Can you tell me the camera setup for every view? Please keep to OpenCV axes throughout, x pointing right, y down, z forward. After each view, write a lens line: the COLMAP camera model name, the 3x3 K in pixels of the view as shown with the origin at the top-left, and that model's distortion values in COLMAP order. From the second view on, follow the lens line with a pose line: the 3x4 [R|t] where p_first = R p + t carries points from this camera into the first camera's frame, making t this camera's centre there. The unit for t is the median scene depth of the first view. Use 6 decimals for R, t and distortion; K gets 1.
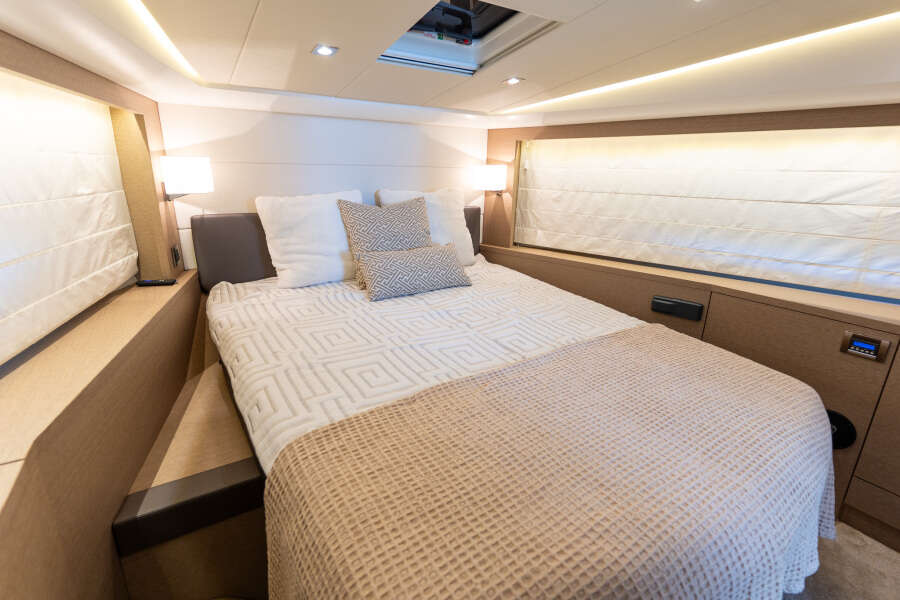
lens RADIAL K [[426.5, 0, 450.0], [0, 426.5, 300.0], [0, 0, 1]] dist [-0.000688, -0.000019]
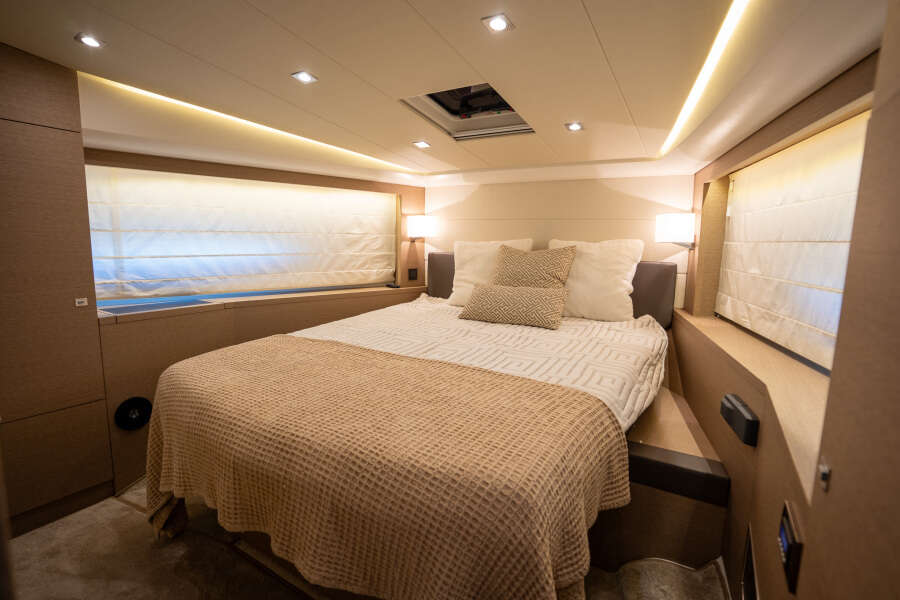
lens RADIAL K [[443.9, 0, 450.0], [0, 443.9, 300.0], [0, 0, 1]] dist [-0.000255, 0.000014]
pose [[0.449924, 0.119754, -0.885002, 0.912564], [-0.272360, 0.962160, -0.008270, -0.029352], [0.850523, 0.244760, 0.465515, 0.322195]]
